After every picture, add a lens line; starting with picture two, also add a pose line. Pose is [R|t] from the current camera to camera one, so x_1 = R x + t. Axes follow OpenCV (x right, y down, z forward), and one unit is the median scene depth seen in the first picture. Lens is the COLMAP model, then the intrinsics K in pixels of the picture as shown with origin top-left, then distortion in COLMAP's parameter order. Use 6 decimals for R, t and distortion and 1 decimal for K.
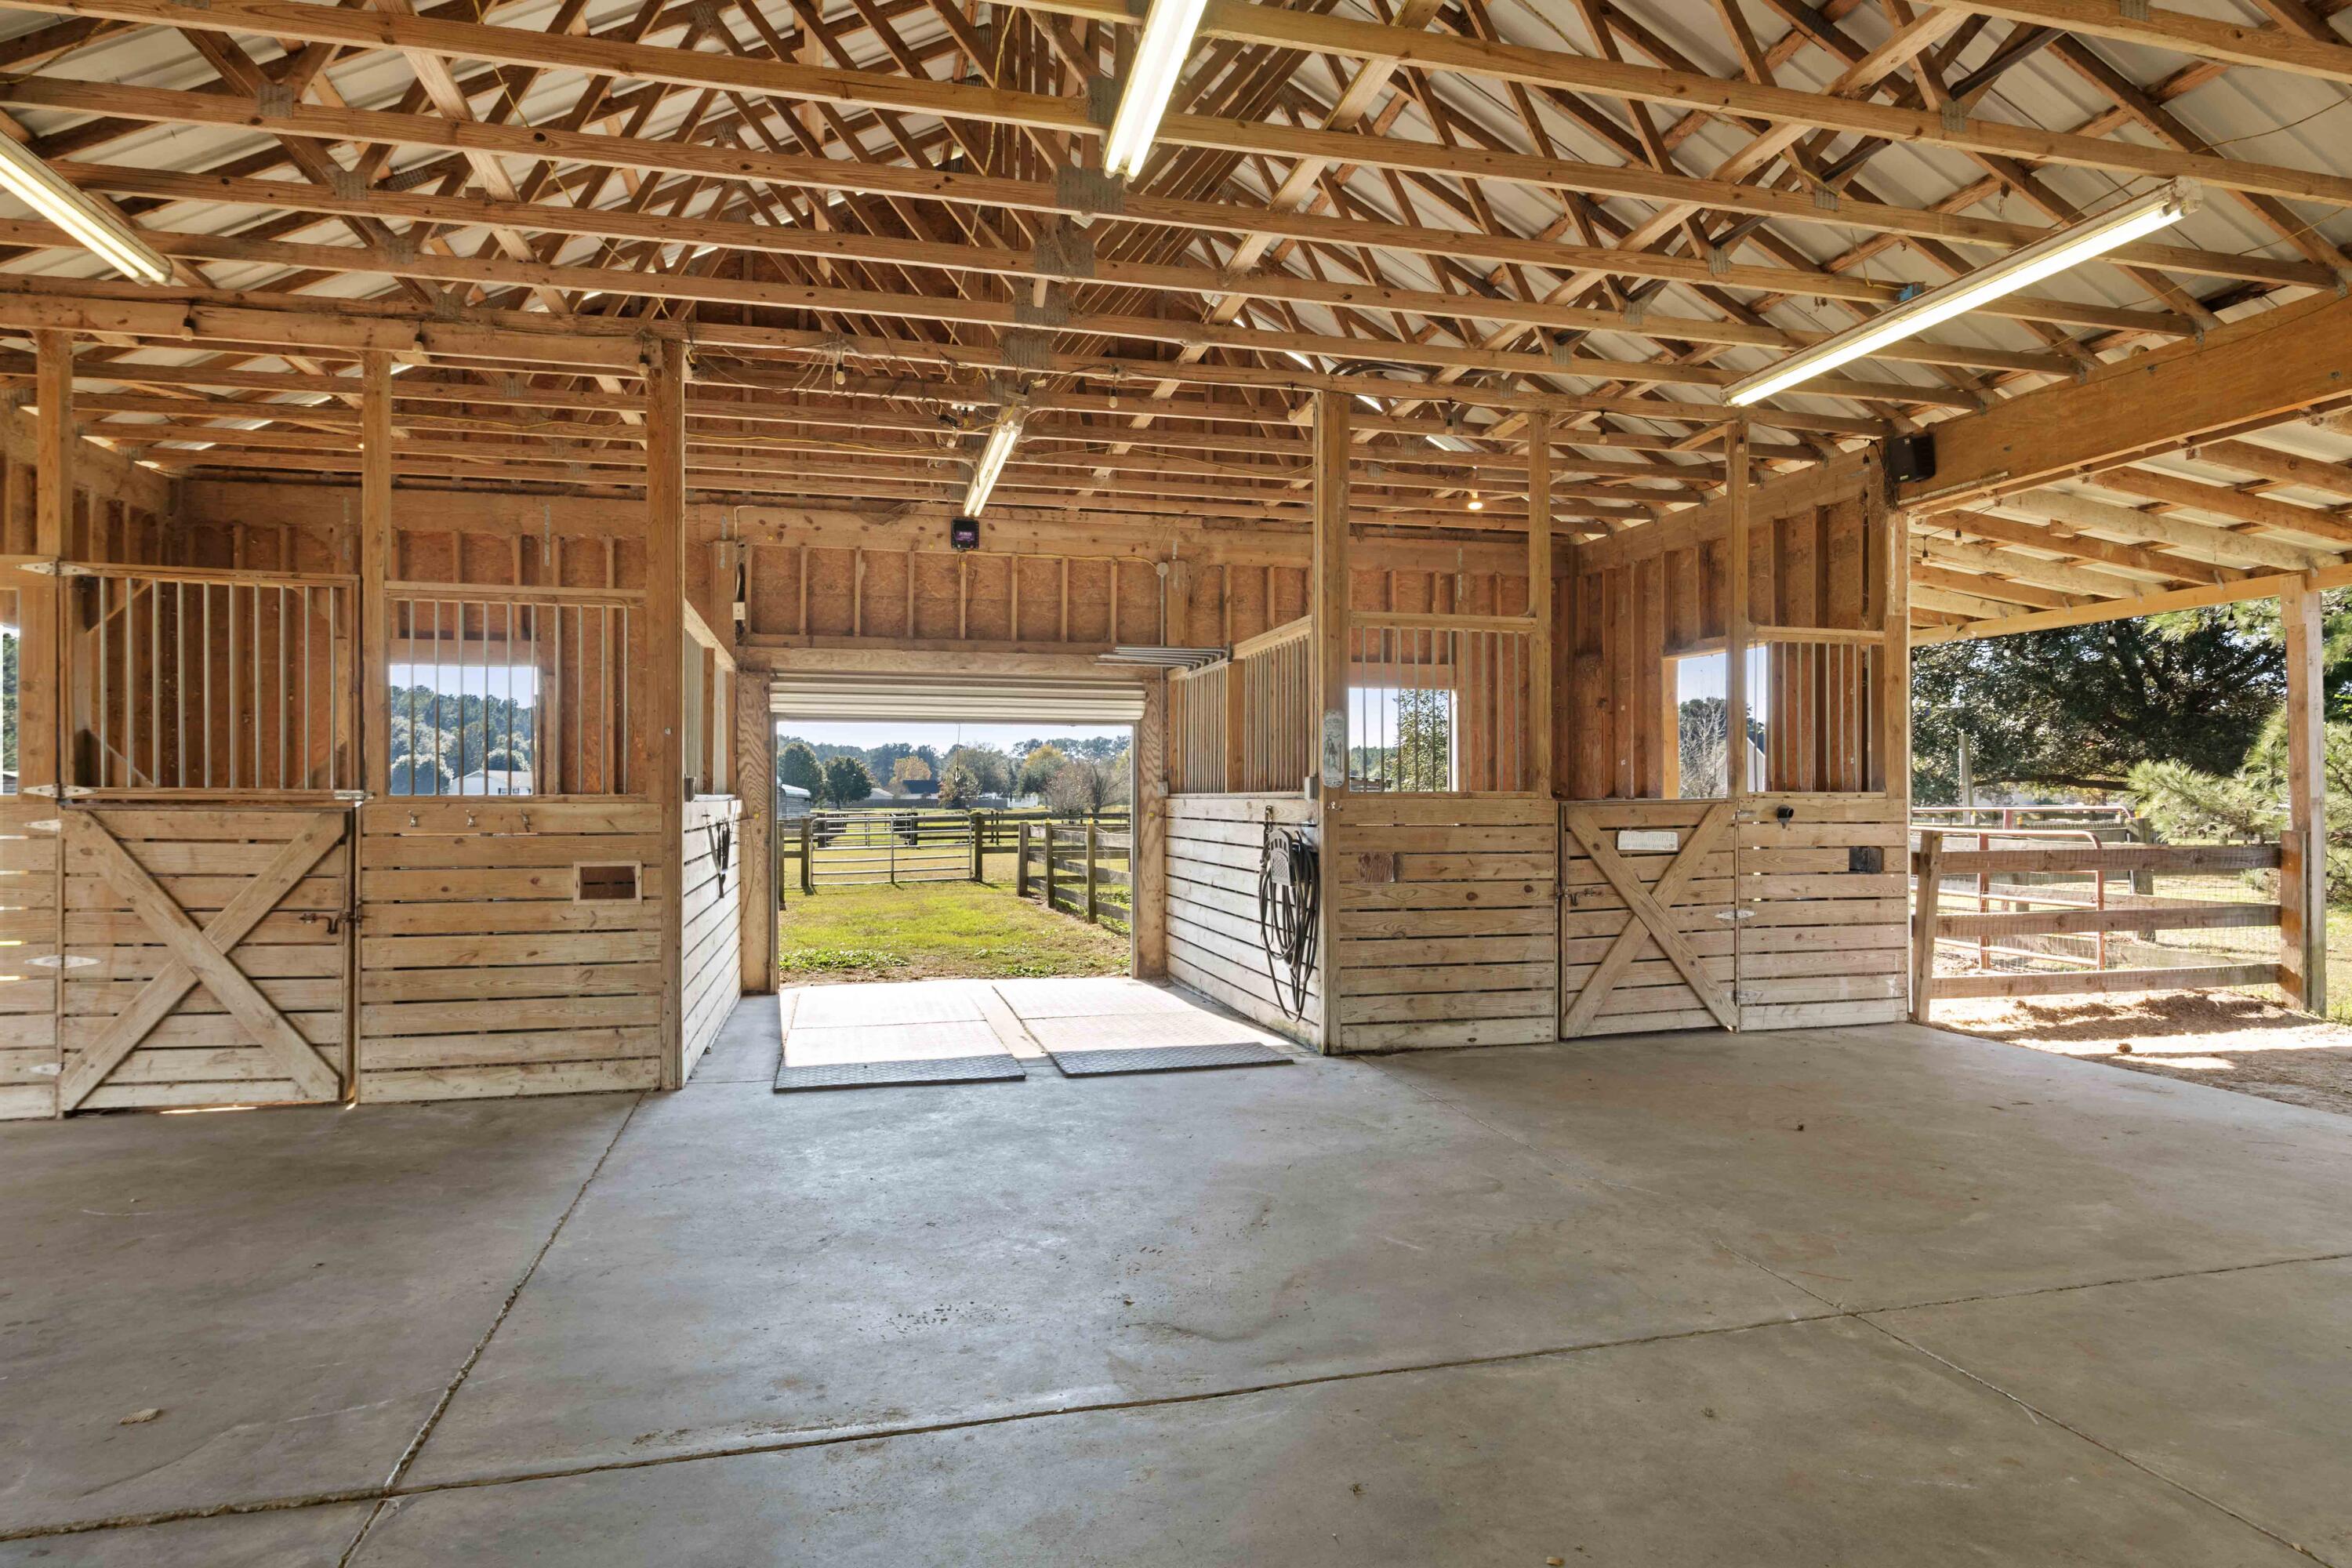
lens RADIAL K [[1280.6, 0, 1153.2], [0, 1280.6, 785.5], [0, 0, 1]] dist [-0.004566, -0.001586]
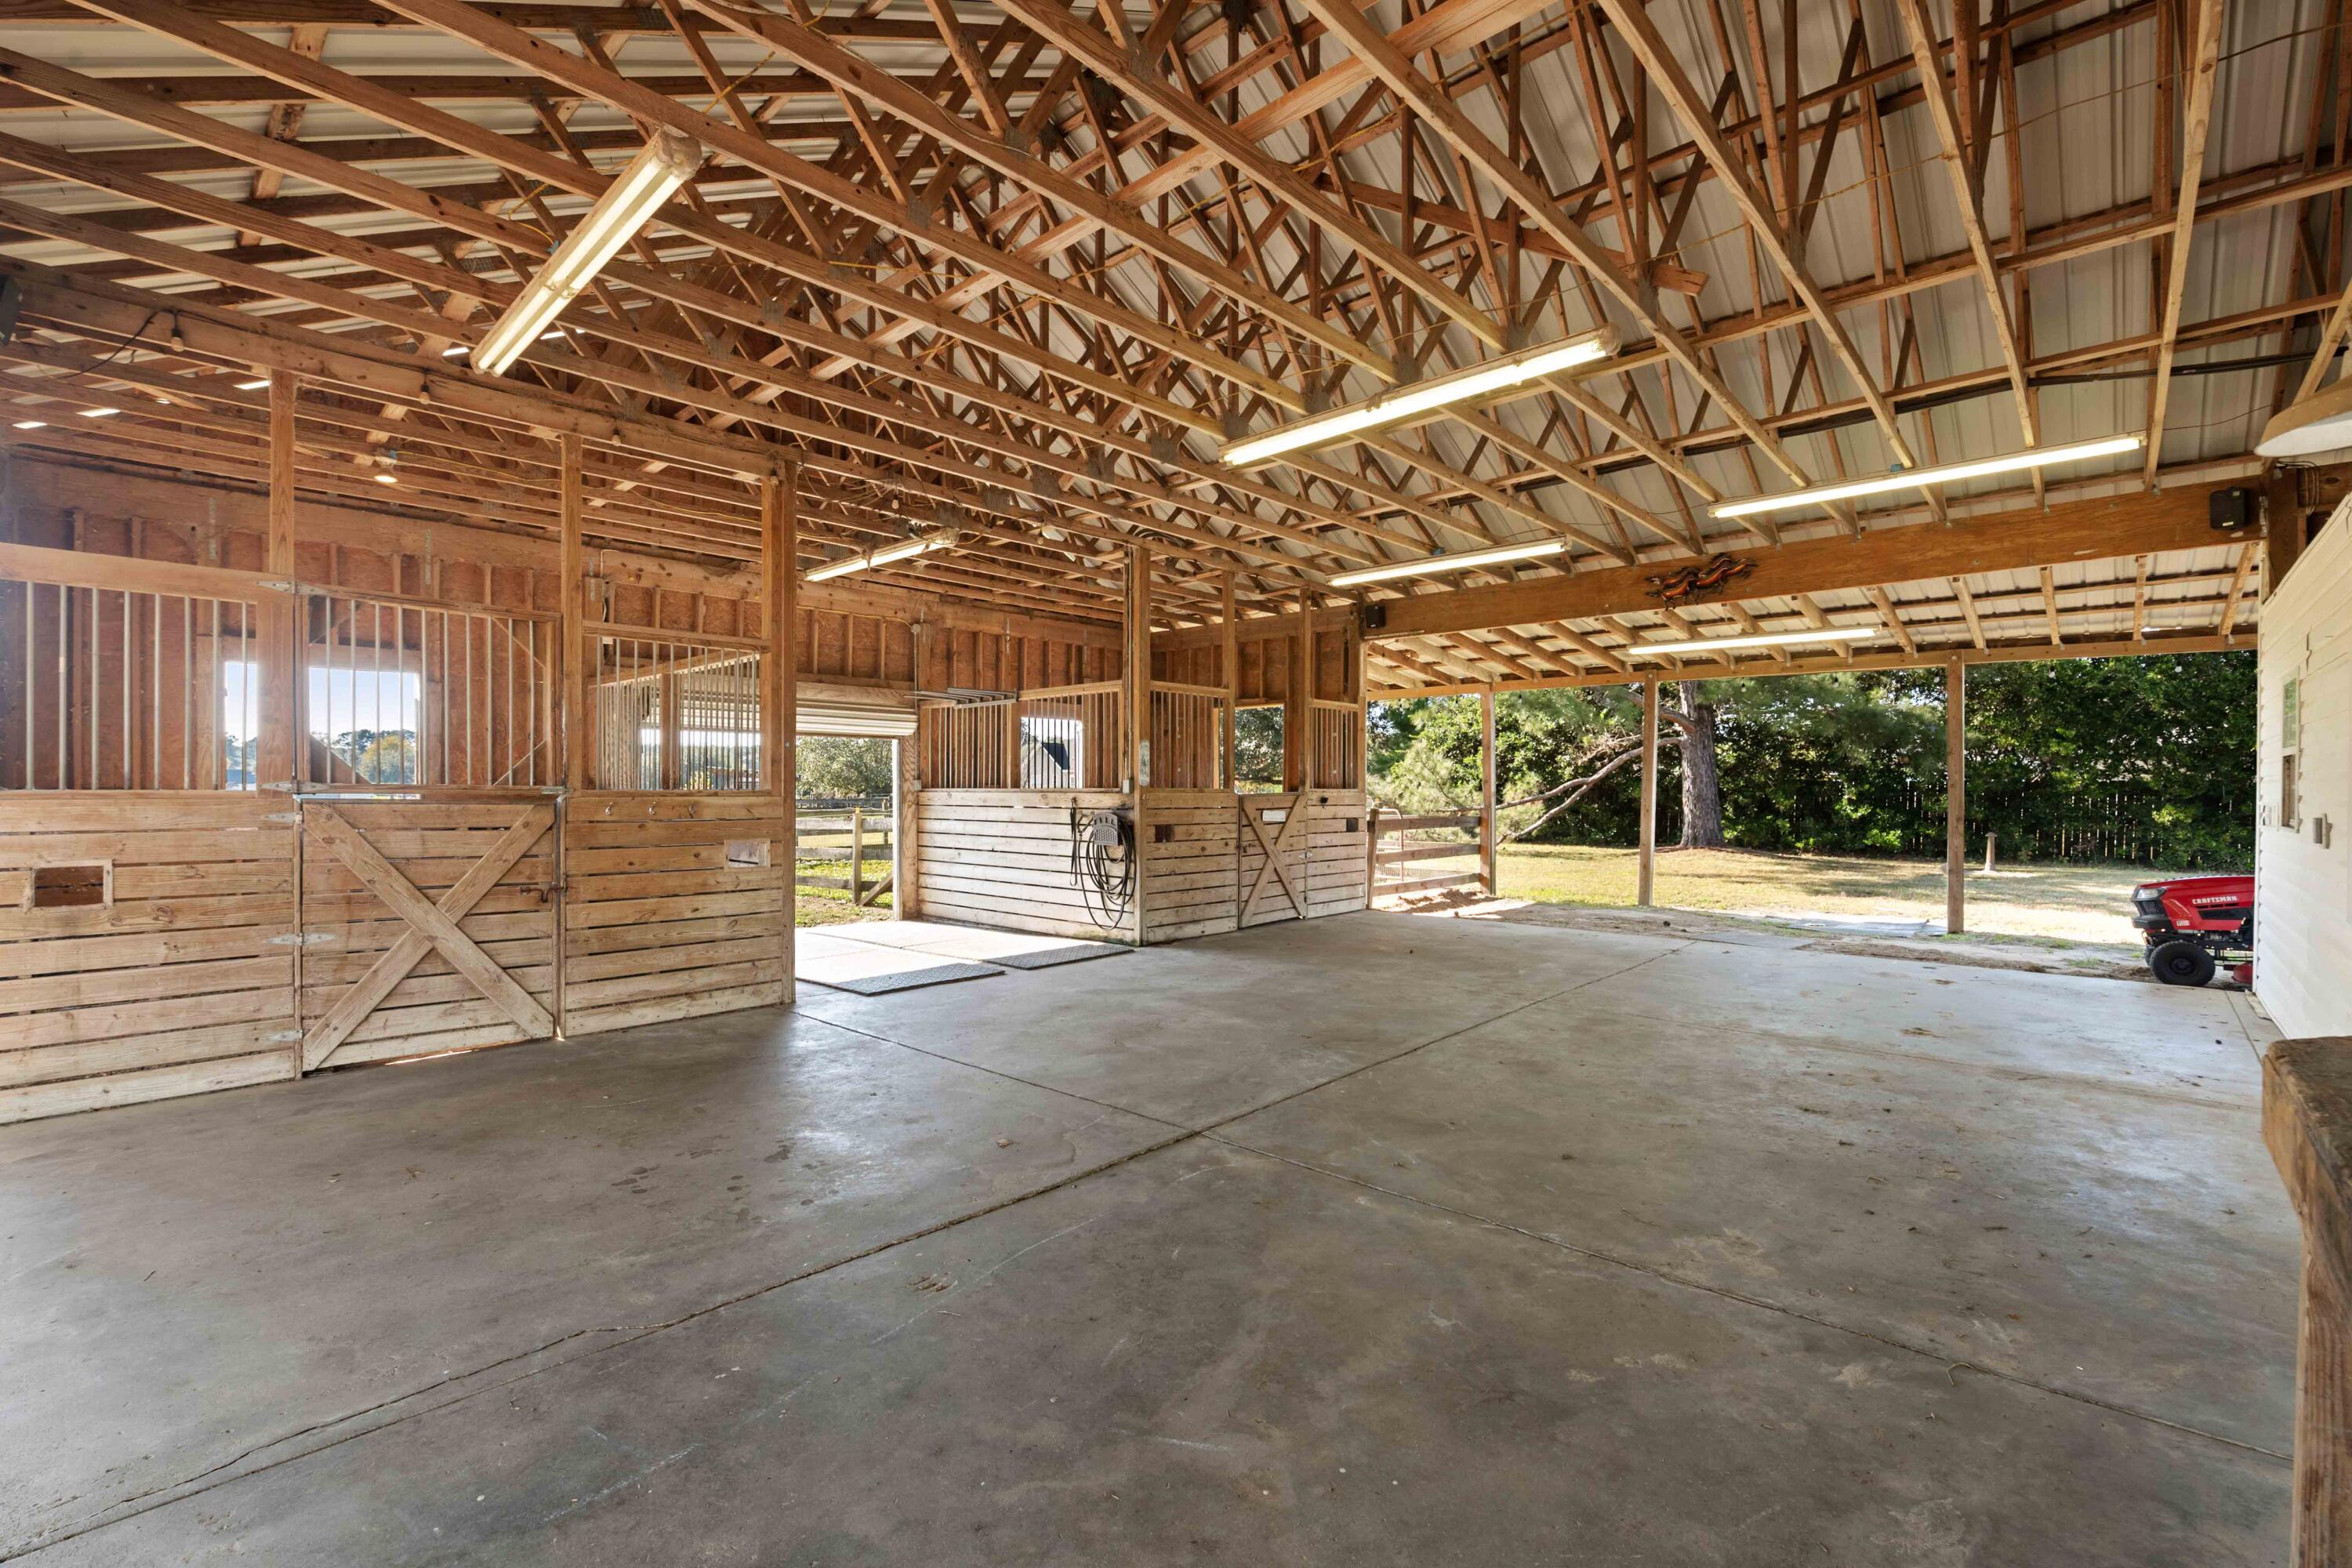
lens RADIAL K [[1023.5, 0, 1152.7], [0, 1023.5, 784.6], [0, 0, 1]] dist [-0.005585, 0.000081]
pose [[0.839772, 0.004447, 0.542921, -0.565185], [-0.007141, 0.999970, 0.002854, -0.004289], [-0.542892, -0.006274, 0.839779, -0.125162]]
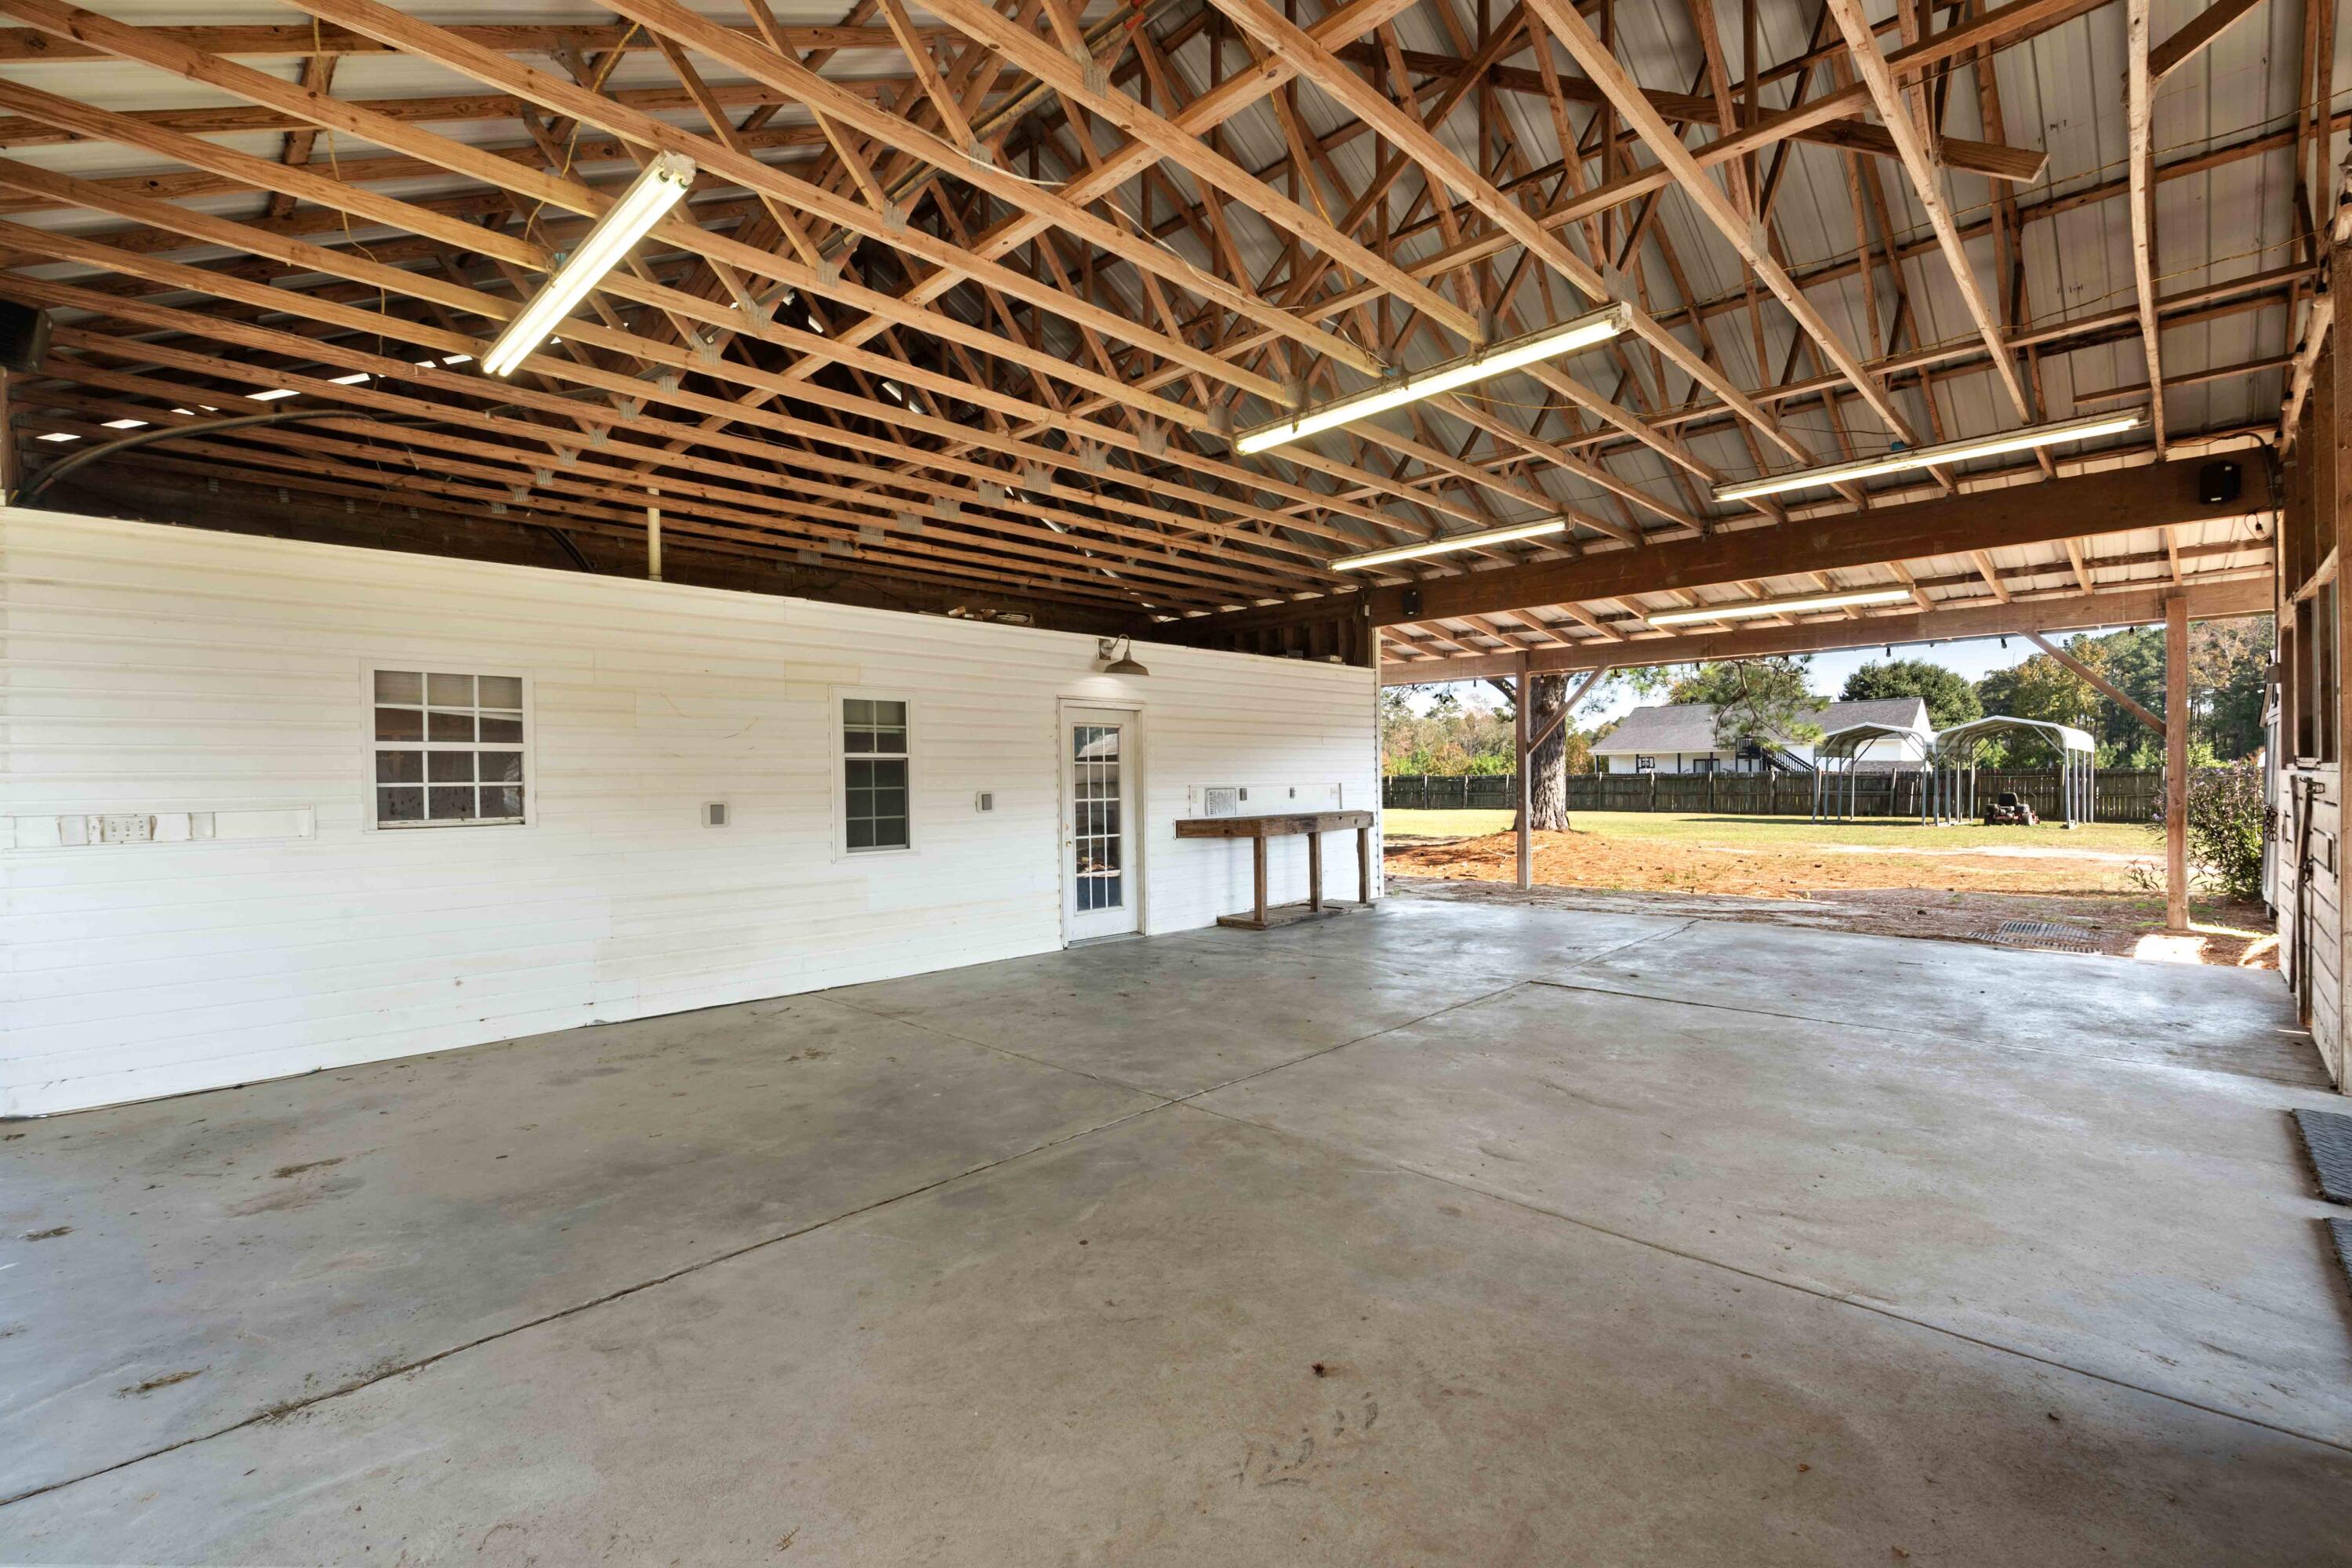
lens RADIAL K [[1037.1, 0, 1169.4], [0, 1037.1, 787.5], [0, 0, 1]] dist [-0.009482, 0.000102]
pose [[-0.843767, 0.016294, -0.536462, 0.604265], [0.019339, 0.999813, -0.000051, 0.007247], [0.536361, -0.010418, -0.843924, 1.018278]]
